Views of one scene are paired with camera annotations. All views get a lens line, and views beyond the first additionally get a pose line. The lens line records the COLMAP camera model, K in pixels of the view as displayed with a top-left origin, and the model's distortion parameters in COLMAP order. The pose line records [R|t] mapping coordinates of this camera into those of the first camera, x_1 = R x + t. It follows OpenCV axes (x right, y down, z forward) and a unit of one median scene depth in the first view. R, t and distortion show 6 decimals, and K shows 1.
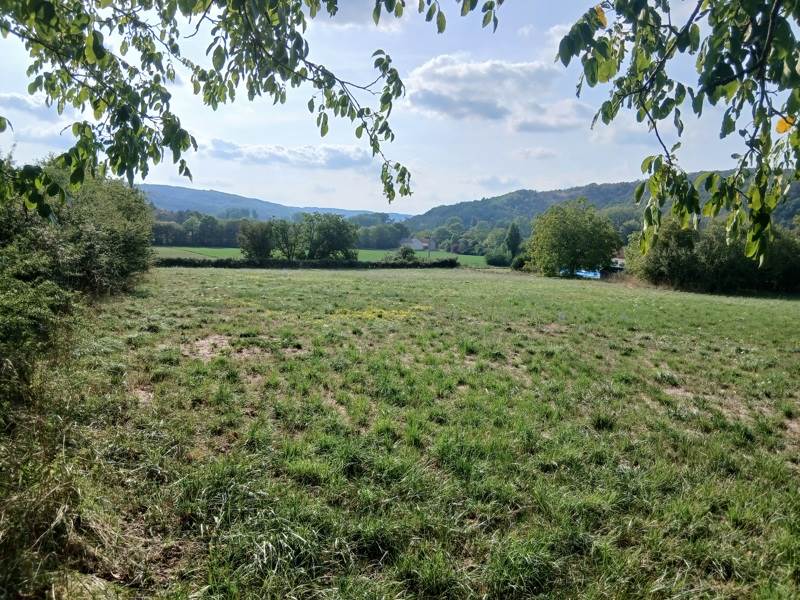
lens RADIAL K [[619.0, 0, 400.0], [0, 619.0, 300.0], [0, 0, 1]] dist [-0.002030, -0.181583]
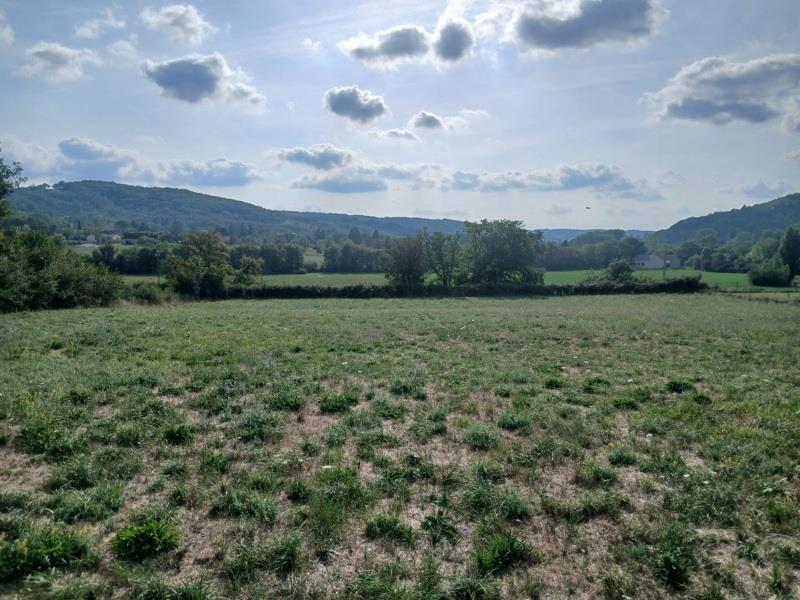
lens RADIAL K [[587.7, 0, 400.0], [0, 587.7, 300.0], [0, 0, 1]] dist [0.009932, -0.081610]
pose [[0.920553, -0.012886, -0.390405, 0.021329], [-0.001532, 0.999329, -0.036596, -0.010692], [0.390614, 0.034287, 0.919916, 0.164792]]
